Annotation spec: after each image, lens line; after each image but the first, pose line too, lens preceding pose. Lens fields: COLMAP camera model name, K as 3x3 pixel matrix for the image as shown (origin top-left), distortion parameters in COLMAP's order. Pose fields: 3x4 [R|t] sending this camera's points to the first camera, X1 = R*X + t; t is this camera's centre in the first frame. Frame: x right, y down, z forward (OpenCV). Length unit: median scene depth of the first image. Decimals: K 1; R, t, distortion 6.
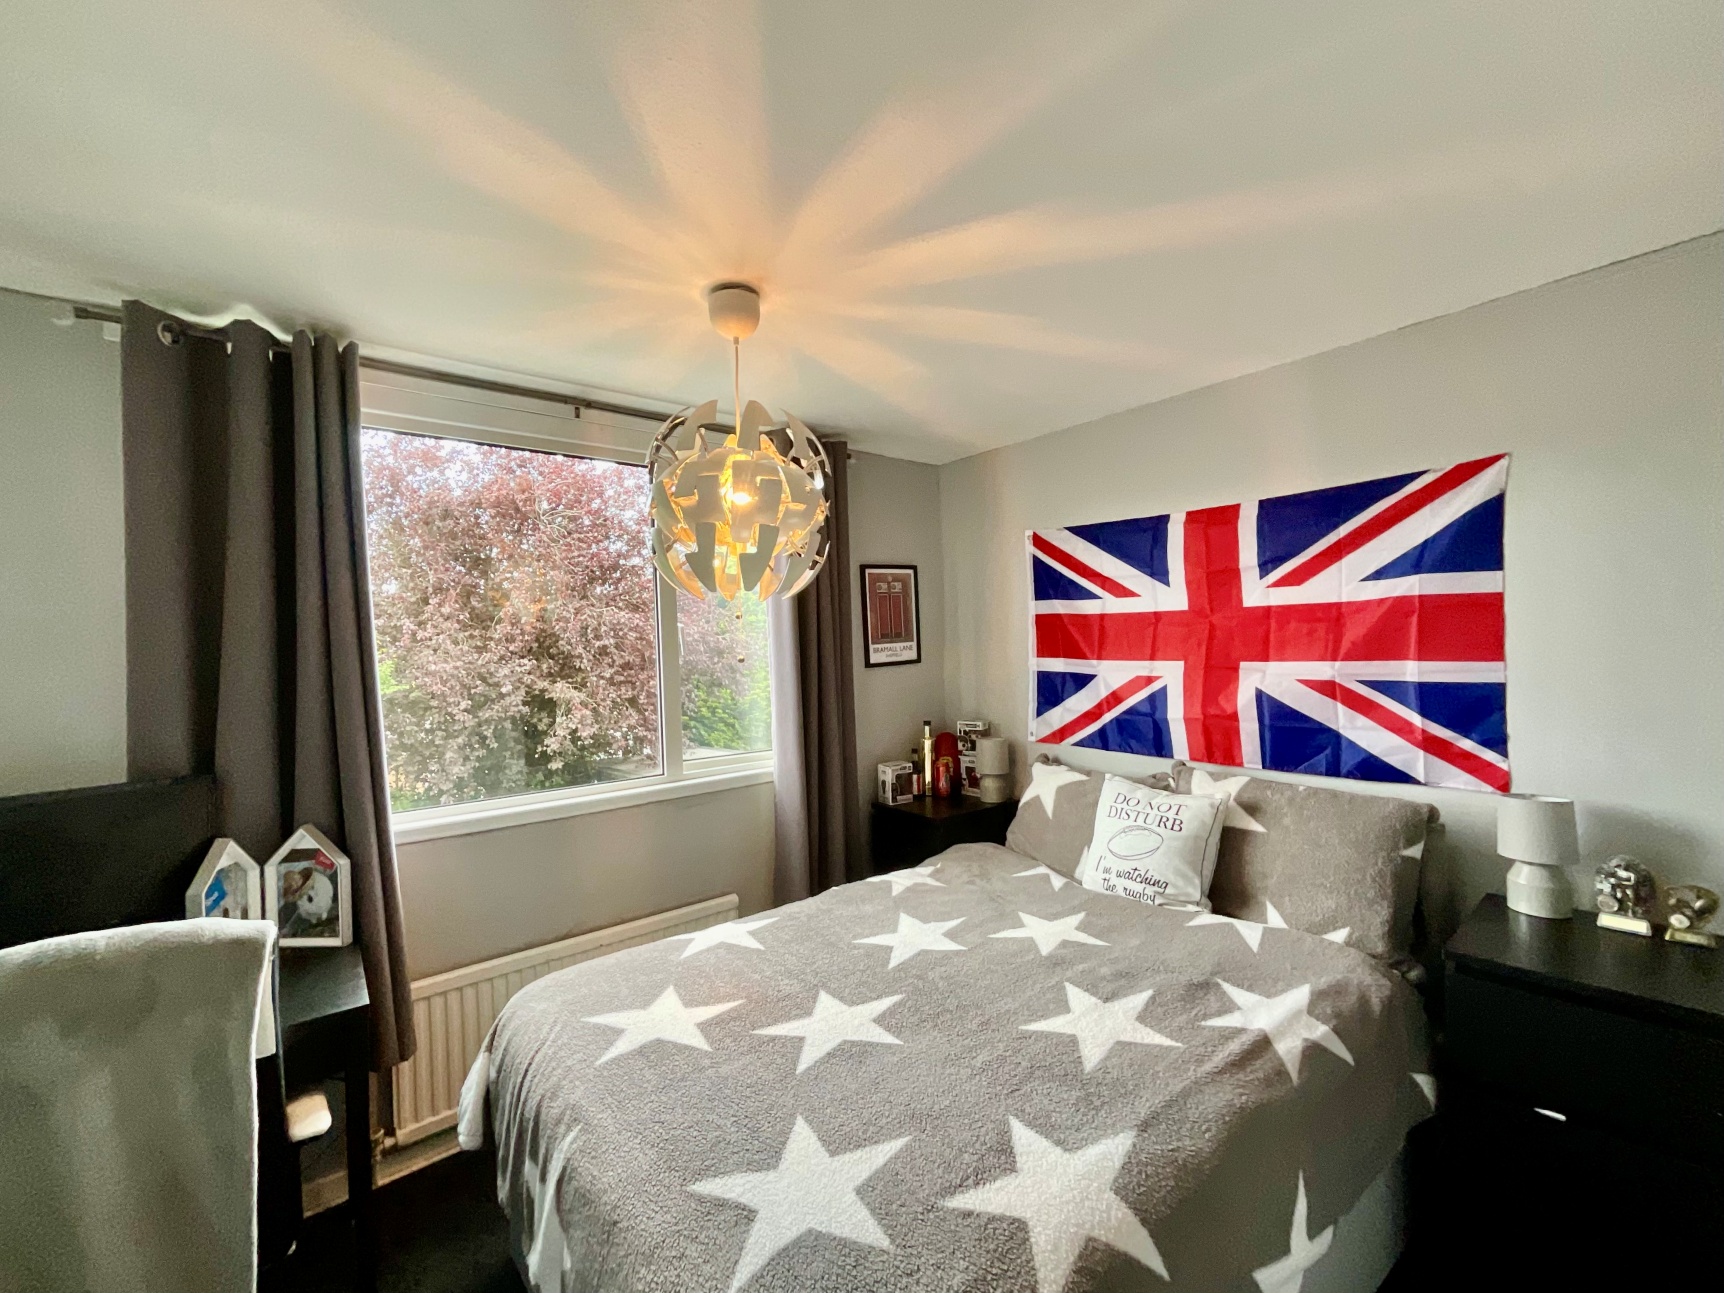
lens RADIAL K [[699.5, 0, 865.6], [0, 699.5, 646.5], [0, 0, 1]] dist [-0.001438, 0.000193]
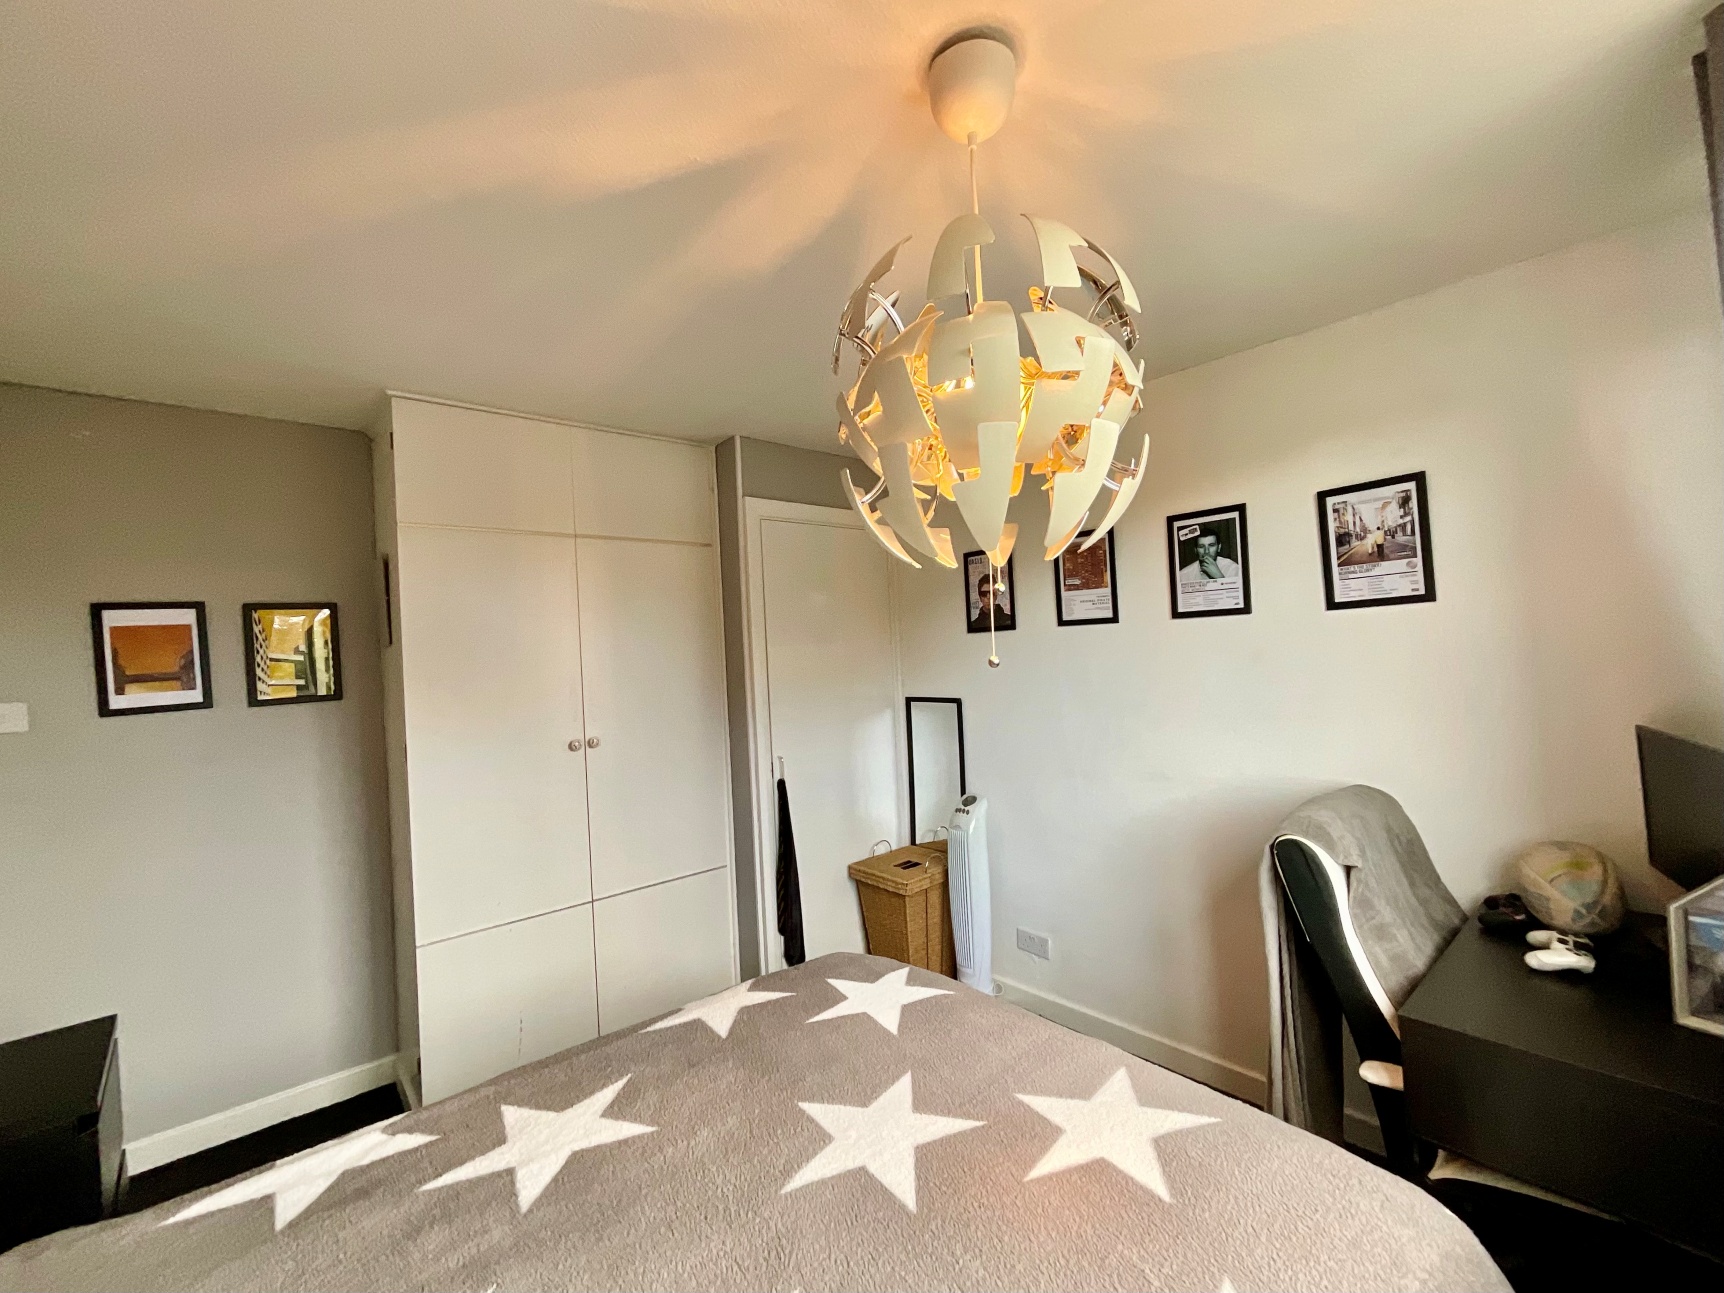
lens RADIAL K [[738.4, 0, 892.9], [0, 738.4, 647.1], [0, 0, 1]] dist [0.000262, 0.000183]
pose [[-0.994947, 0.075053, -0.066690, -0.030206], [0.074668, 0.997174, 0.008256, -0.006796], [0.067121, 0.003235, -0.997740, 1.295190]]
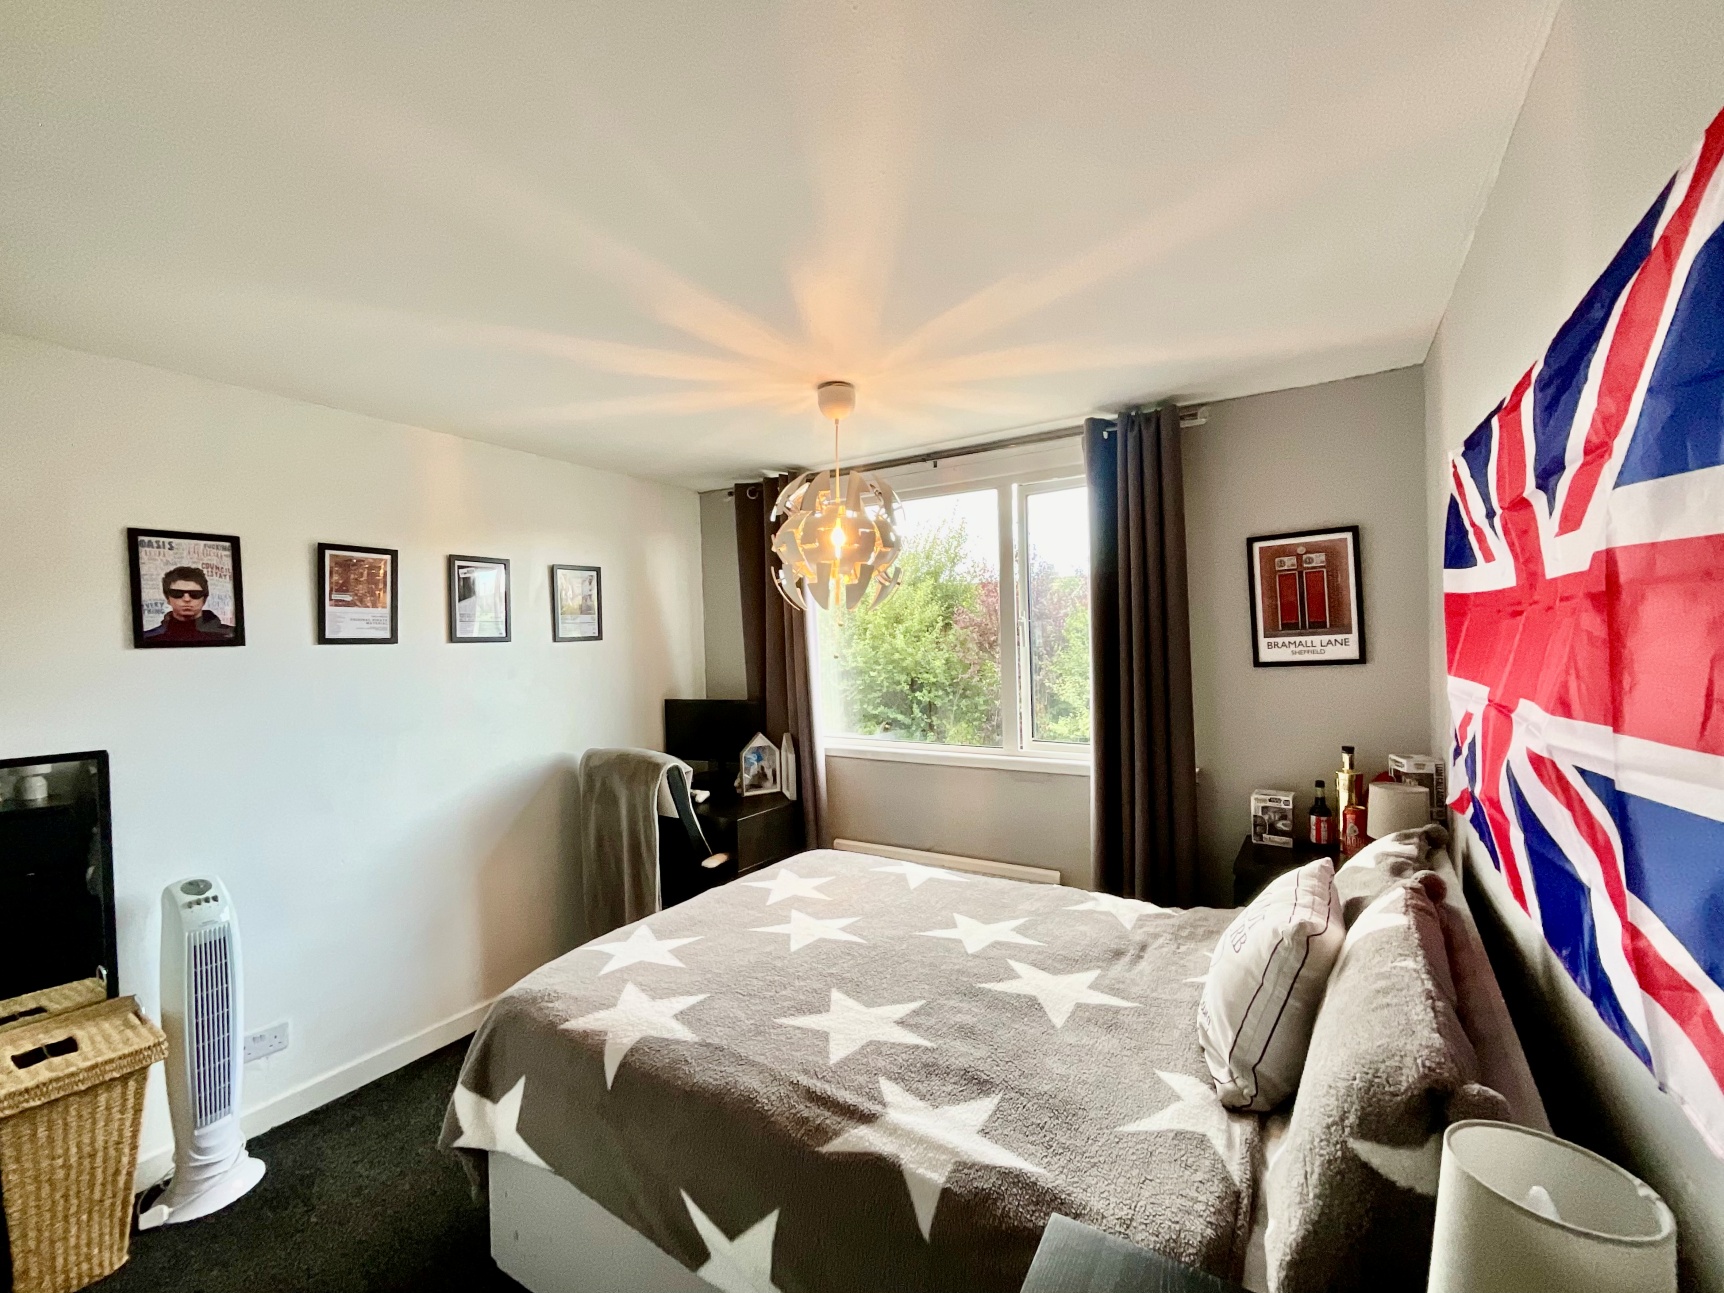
lens RADIAL K [[699.5, 0, 865.6], [0, 699.5, 646.5], [0, 0, 1]] dist [-0.001438, 0.000193]
pose [[0.338337, 0.023023, -0.940743, 0.890434], [0.009857, 0.999559, 0.028008, -0.029260], [0.940973, -0.018749, 0.337961, 0.463905]]
